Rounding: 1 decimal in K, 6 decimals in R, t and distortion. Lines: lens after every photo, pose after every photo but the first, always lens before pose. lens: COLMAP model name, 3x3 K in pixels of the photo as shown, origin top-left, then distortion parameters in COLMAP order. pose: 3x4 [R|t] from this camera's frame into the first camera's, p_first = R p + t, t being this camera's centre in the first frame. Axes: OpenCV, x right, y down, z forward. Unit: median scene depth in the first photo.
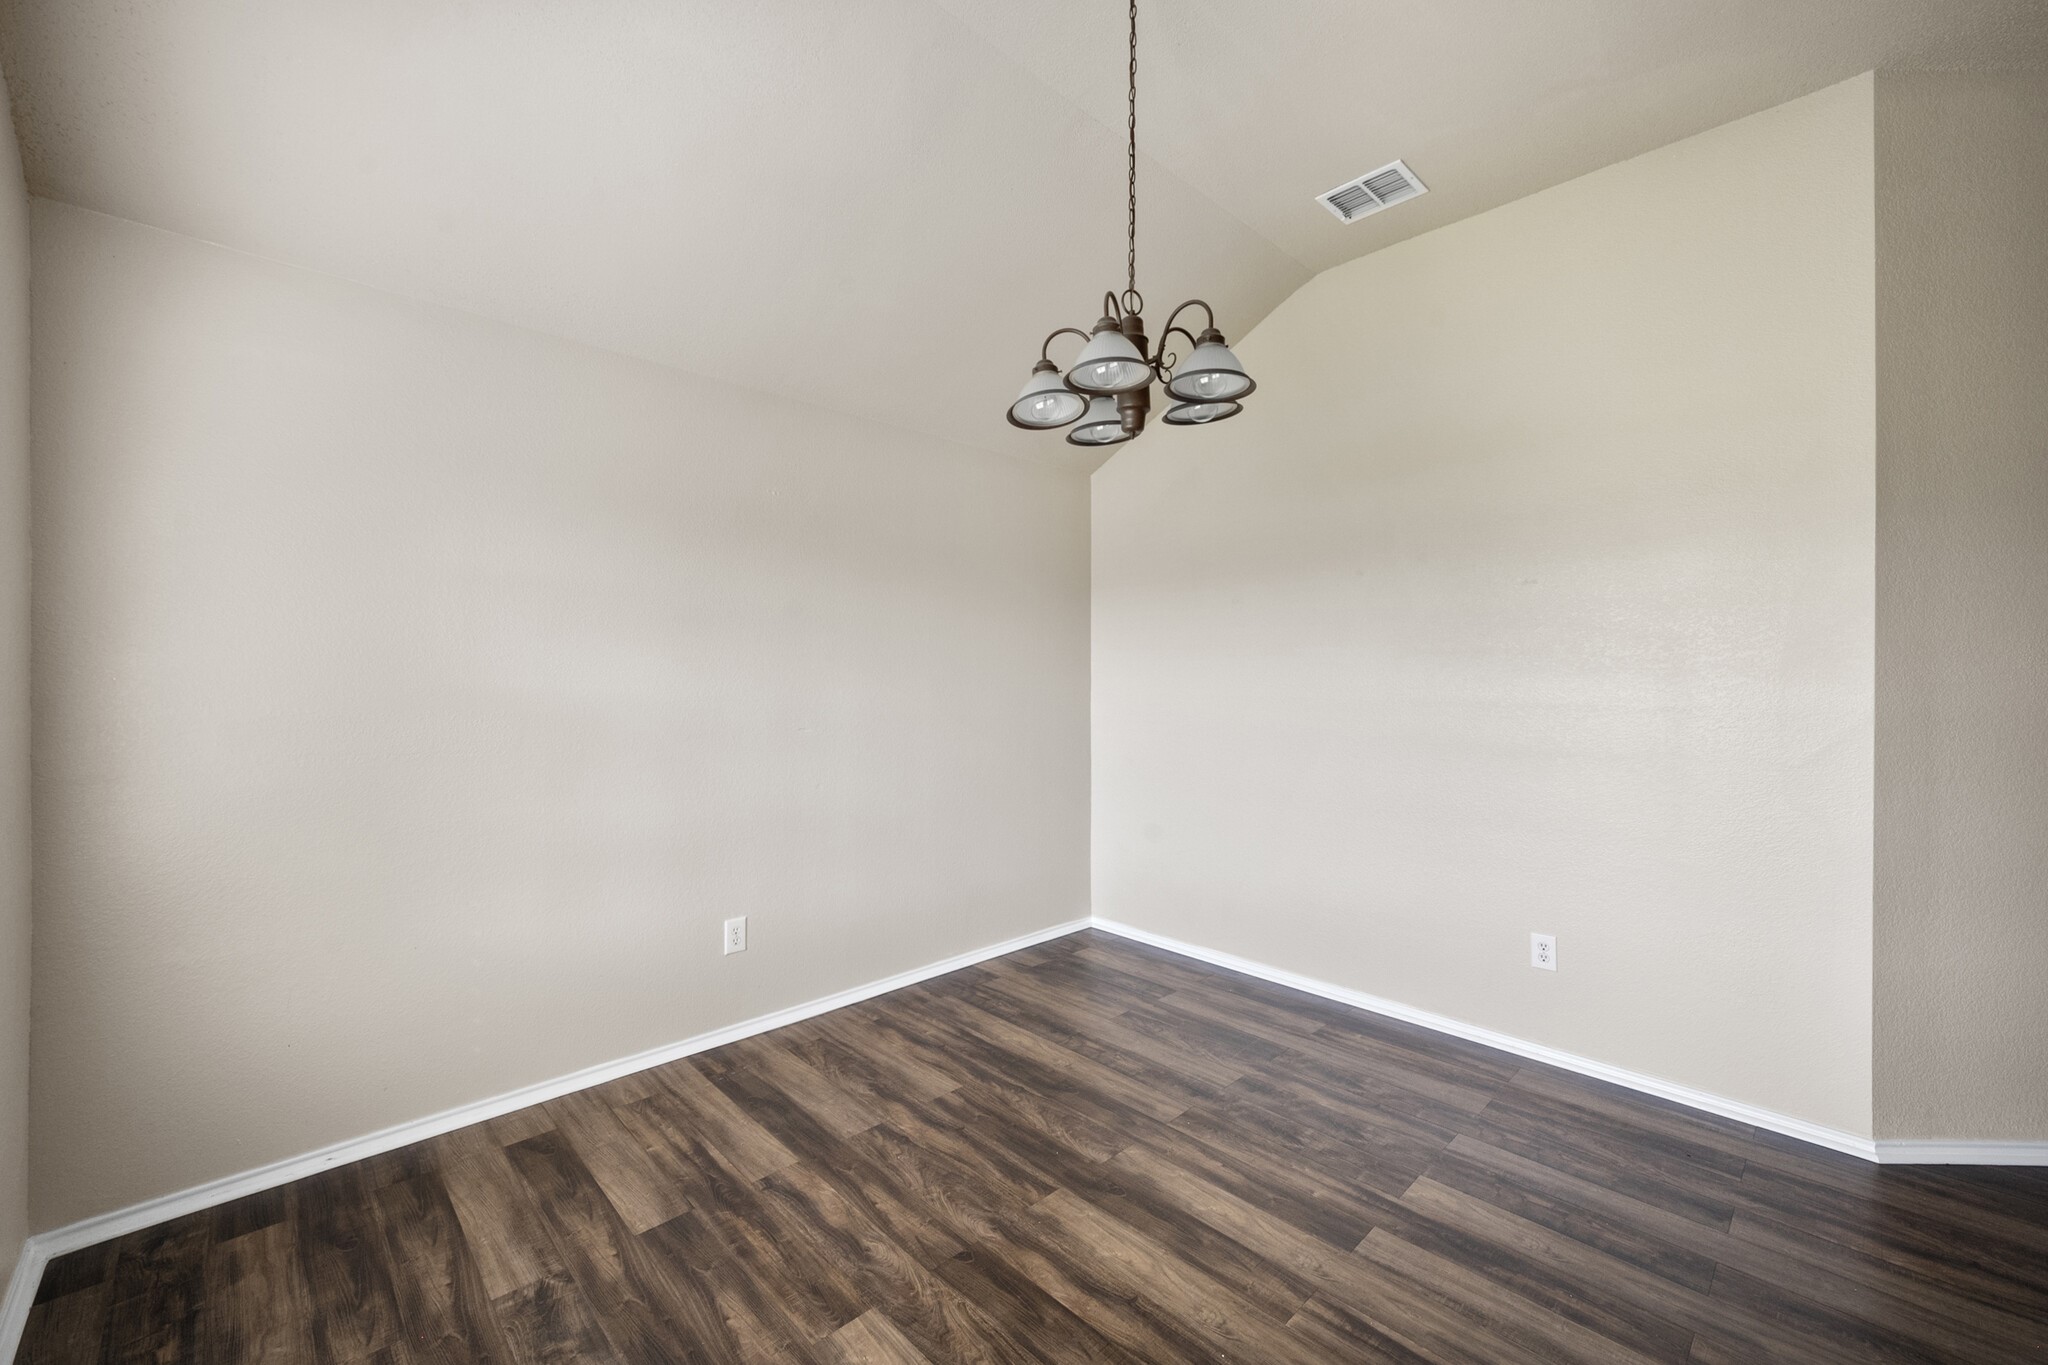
lens RADIAL K [[822.3, 0, 1032.9], [0, 822.3, 678.5], [0, 0, 1]] dist [0.000424, 0.000052]
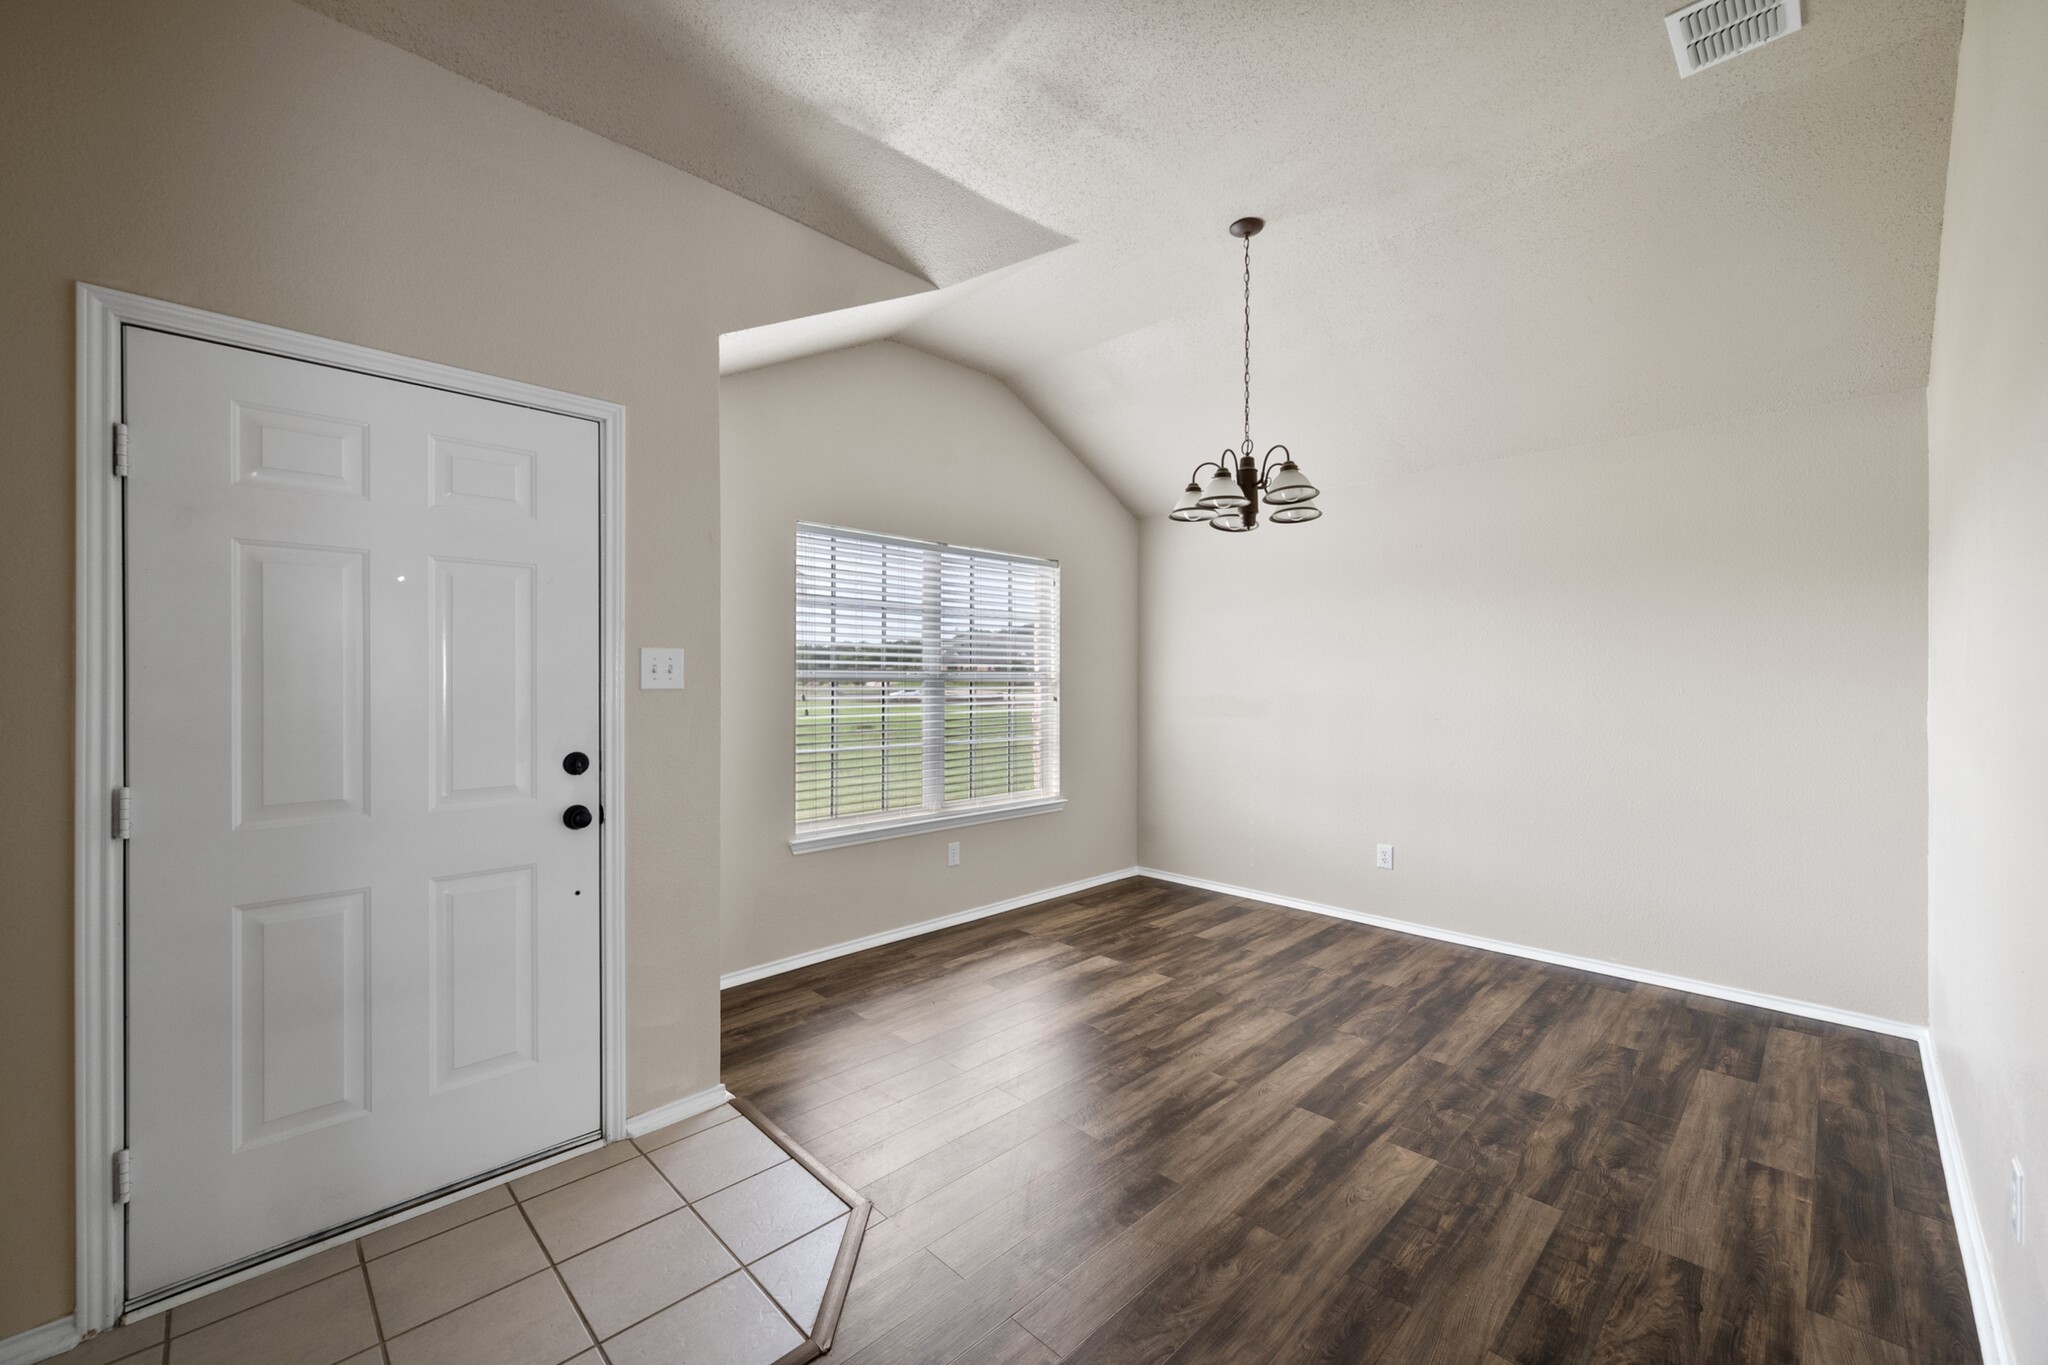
lens RADIAL K [[813.9, 0, 1031.3], [0, 813.9, 675.0], [0, 0, 1]] dist [0.000854, 0.000236]
pose [[0.013741, -0.011165, -0.999843, 1.427288], [-0.008450, 0.999901, -0.011282, 0.012701], [0.999870, 0.008604, 0.013645, 0.454407]]
